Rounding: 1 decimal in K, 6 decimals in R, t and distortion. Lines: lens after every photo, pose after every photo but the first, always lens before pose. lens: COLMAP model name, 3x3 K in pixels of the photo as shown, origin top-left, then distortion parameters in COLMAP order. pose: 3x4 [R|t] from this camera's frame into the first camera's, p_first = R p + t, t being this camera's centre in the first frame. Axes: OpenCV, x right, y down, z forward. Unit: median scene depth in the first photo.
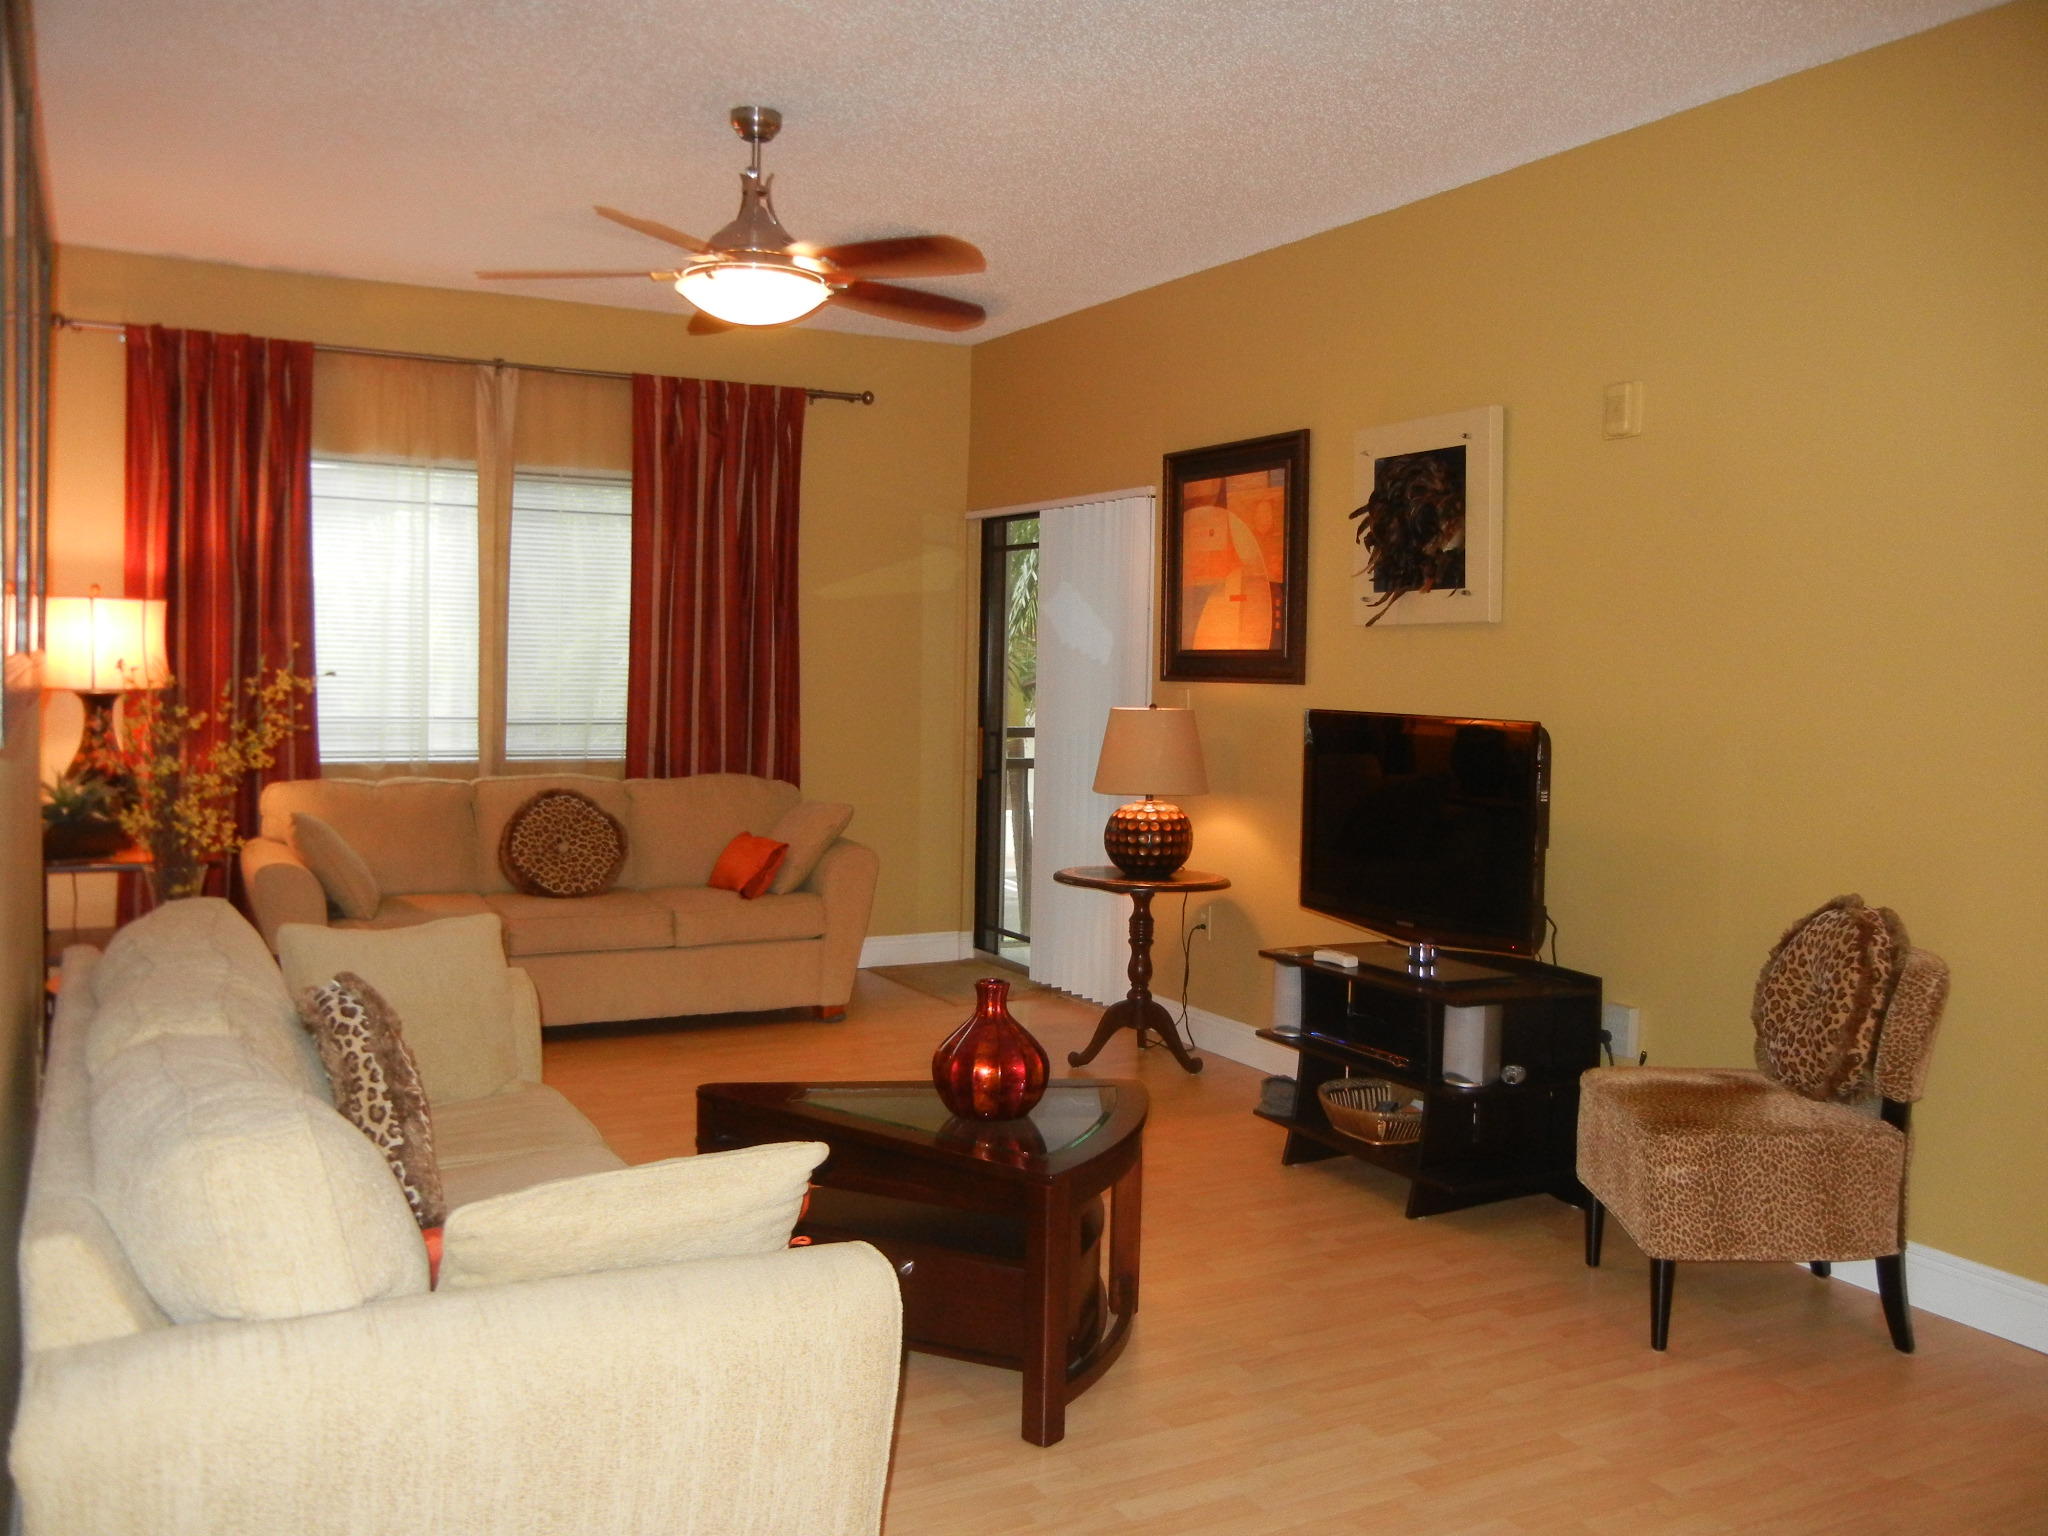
lens RADIAL K [[1757.5, 0, 1024.0], [0, 1757.5, 768.0], [0, 0, 1]] dist [-0.008185, 0.002756]
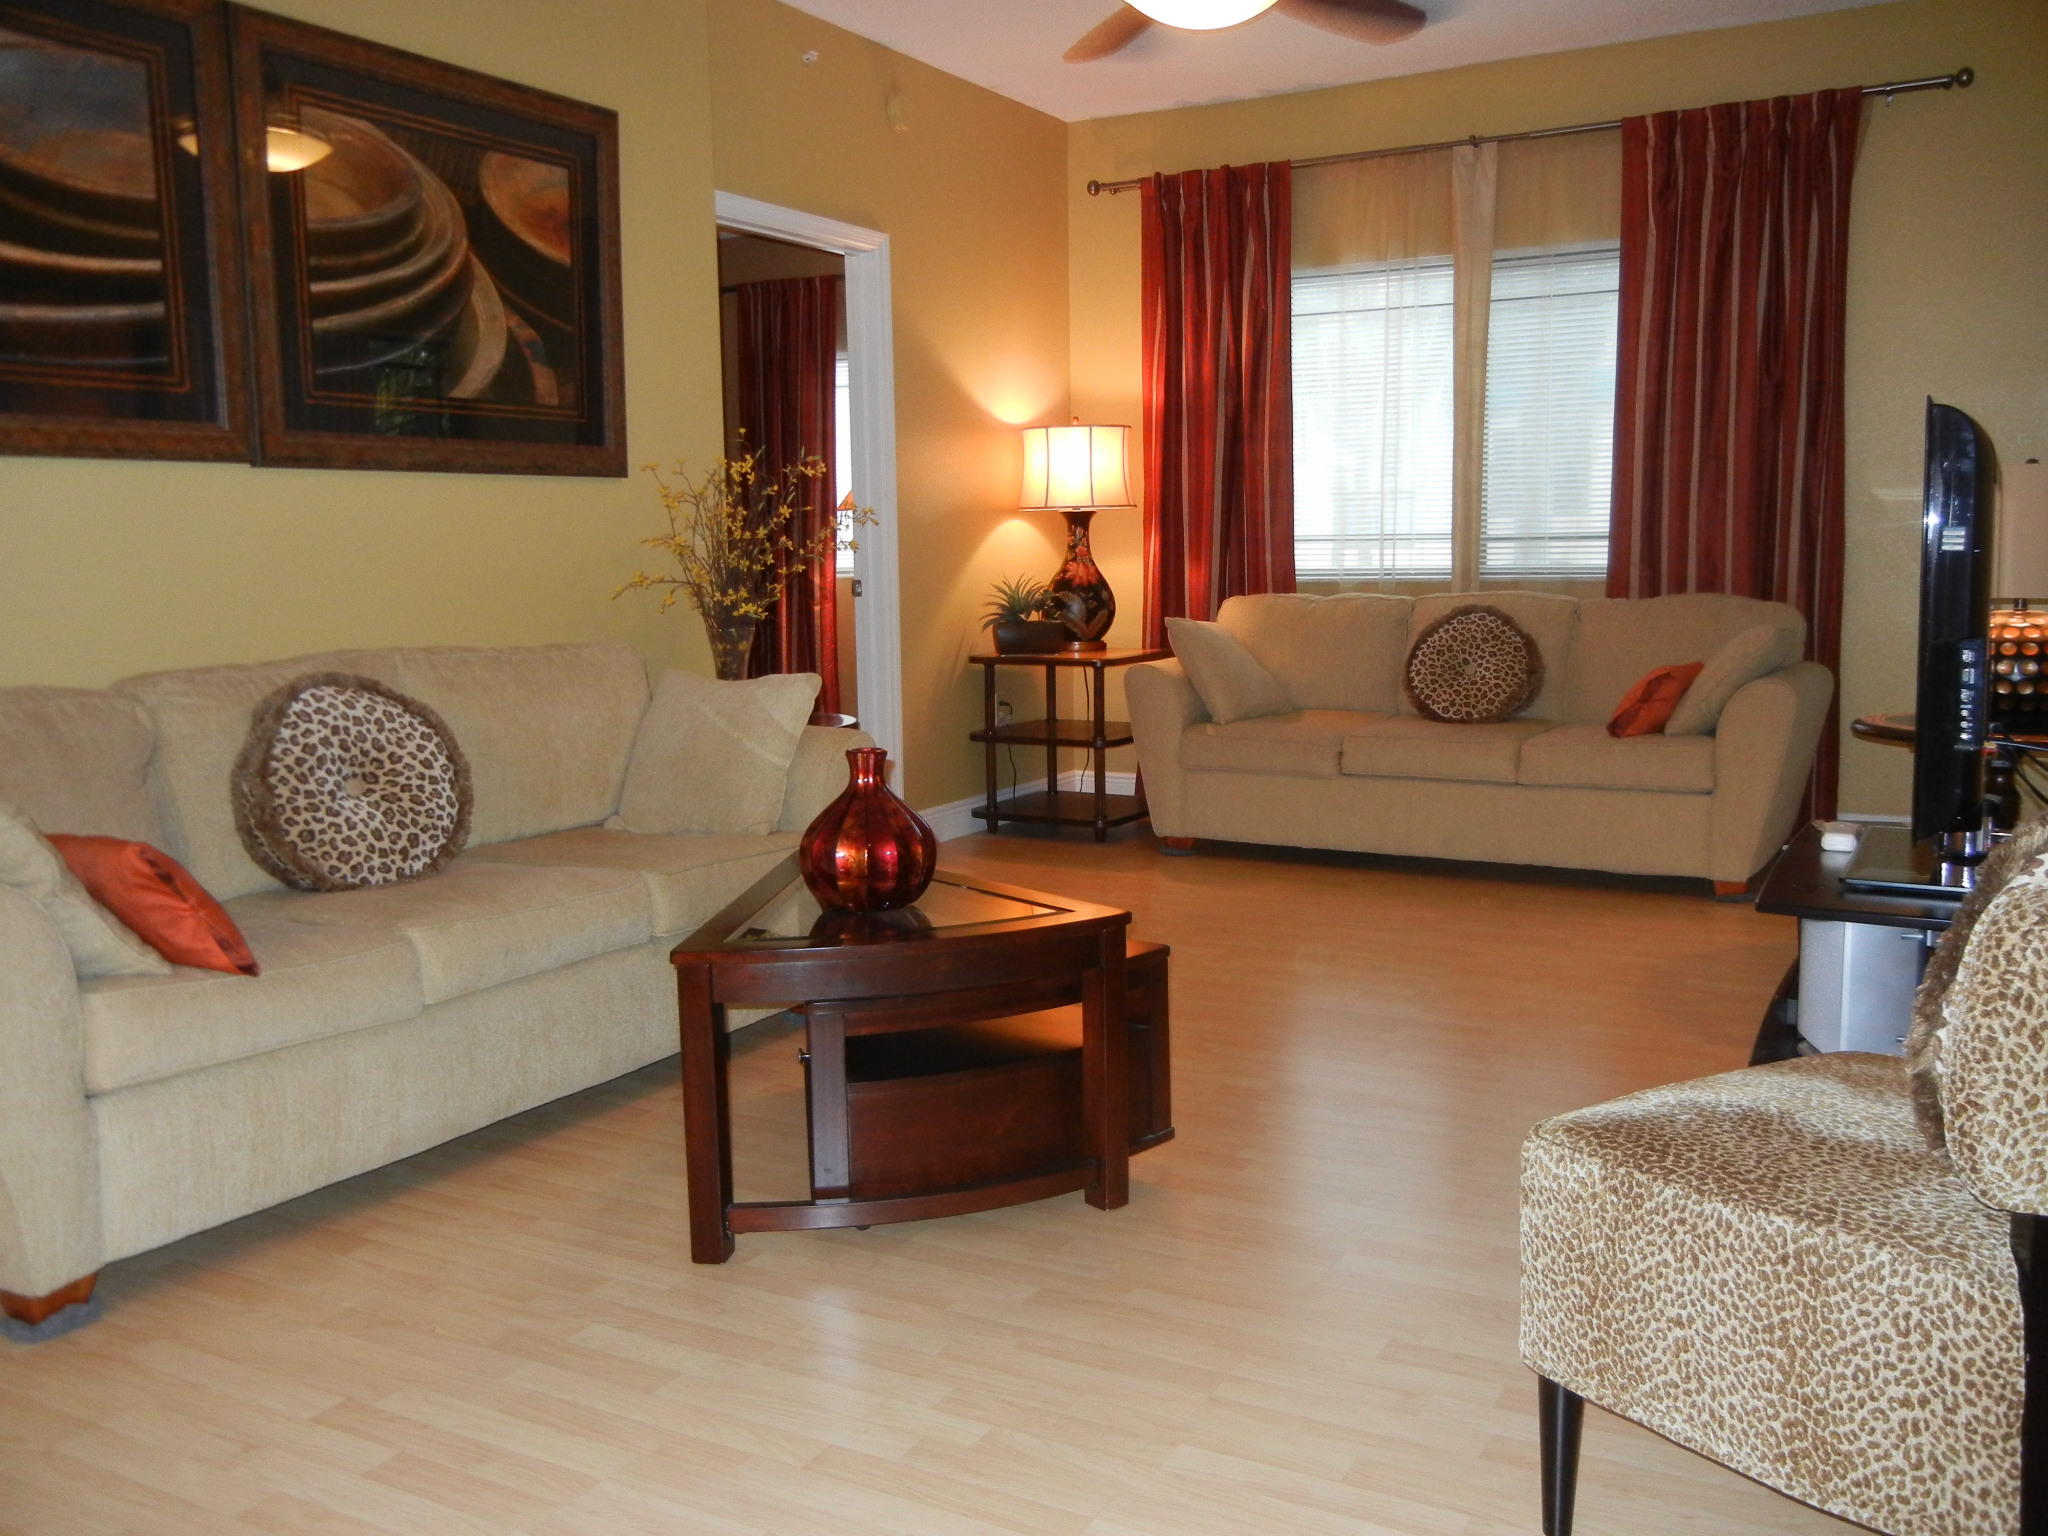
lens RADIAL K [[1757.5, 0, 1024.0], [0, 1757.5, 768.0], [0, 0, 1]] dist [-0.008185, 0.002756]
pose [[0.535603, 0.075342, -0.841102, 0.379383], [-0.024036, 0.996969, 0.073997, 0.034165], [0.844128, -0.019416, 0.535790, 0.314527]]
